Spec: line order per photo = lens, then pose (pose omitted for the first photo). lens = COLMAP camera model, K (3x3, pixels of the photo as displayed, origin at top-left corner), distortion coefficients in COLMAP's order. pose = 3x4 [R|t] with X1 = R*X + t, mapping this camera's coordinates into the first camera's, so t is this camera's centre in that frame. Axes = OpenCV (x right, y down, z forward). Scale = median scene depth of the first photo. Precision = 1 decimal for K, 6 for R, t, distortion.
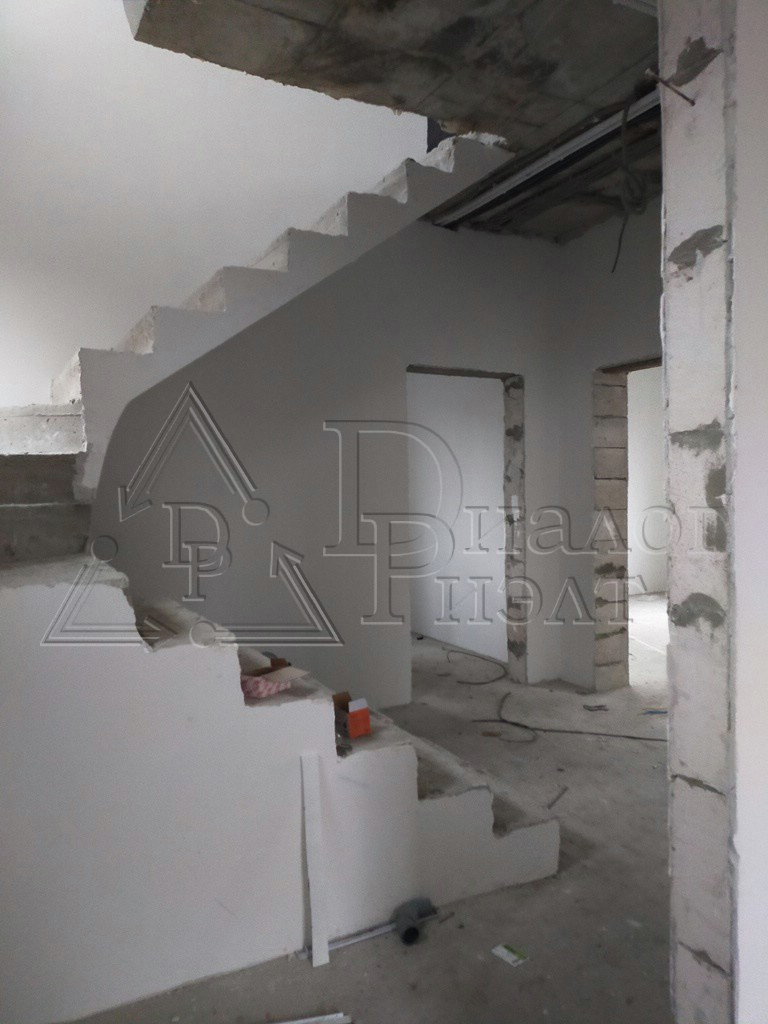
lens RADIAL K [[792.6, 0, 350.9], [0, 792.6, 508.3], [0, 0, 1]] dist [0.049901, -0.067542]
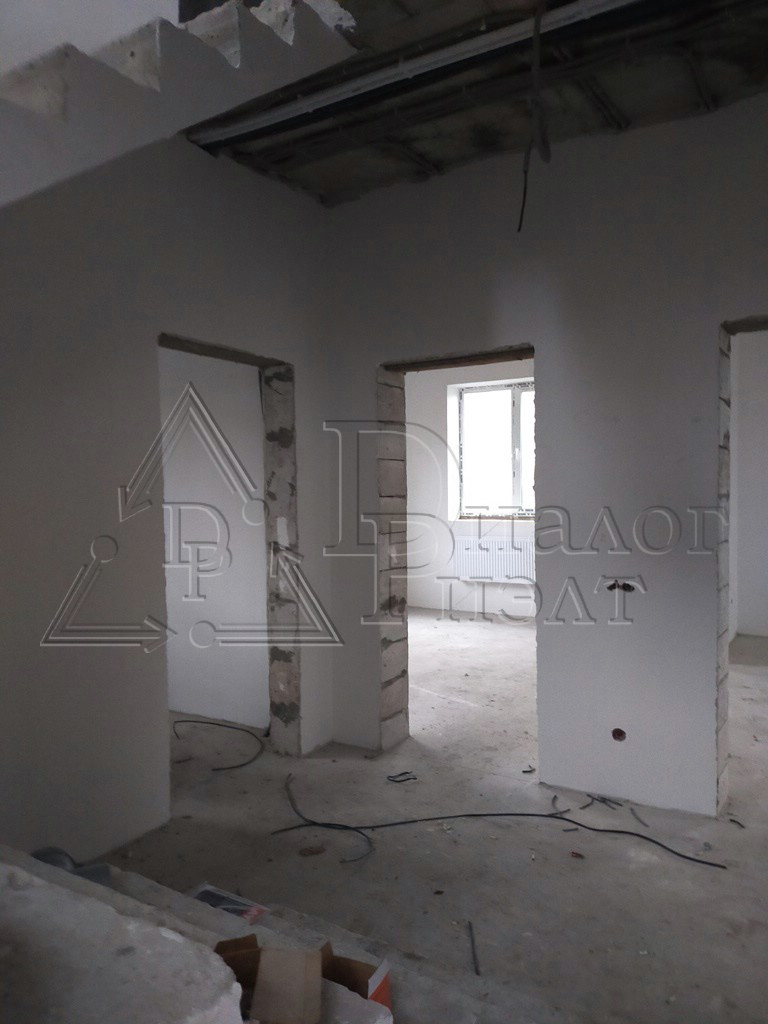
lens RADIAL K [[792.6, 0, 385.8], [0, 792.6, 513.8], [0, 0, 1]] dist [0.049901, -0.067542]
pose [[0.845848, -0.015950, 0.533186, -0.181503], [0.014874, 0.999869, 0.006315, -0.033732], [-0.533217, 0.002590, 0.845975, 0.416056]]
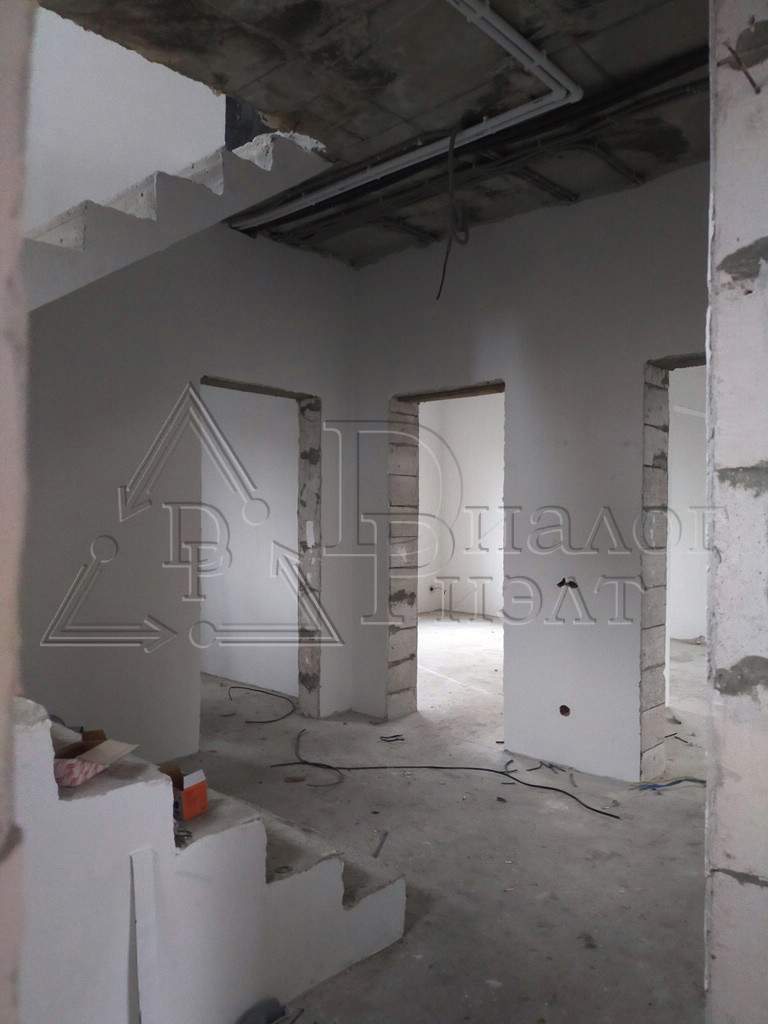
lens RADIAL K [[792.6, 0, 389.5], [0, 792.6, 510.4], [0, 0, 1]] dist [0.049901, -0.067542]
pose [[0.931100, 0.018450, 0.364298, -0.077863], [-0.009656, 0.999617, -0.025945, -0.007770], [-0.364637, 0.020640, 0.930921, 0.107119]]
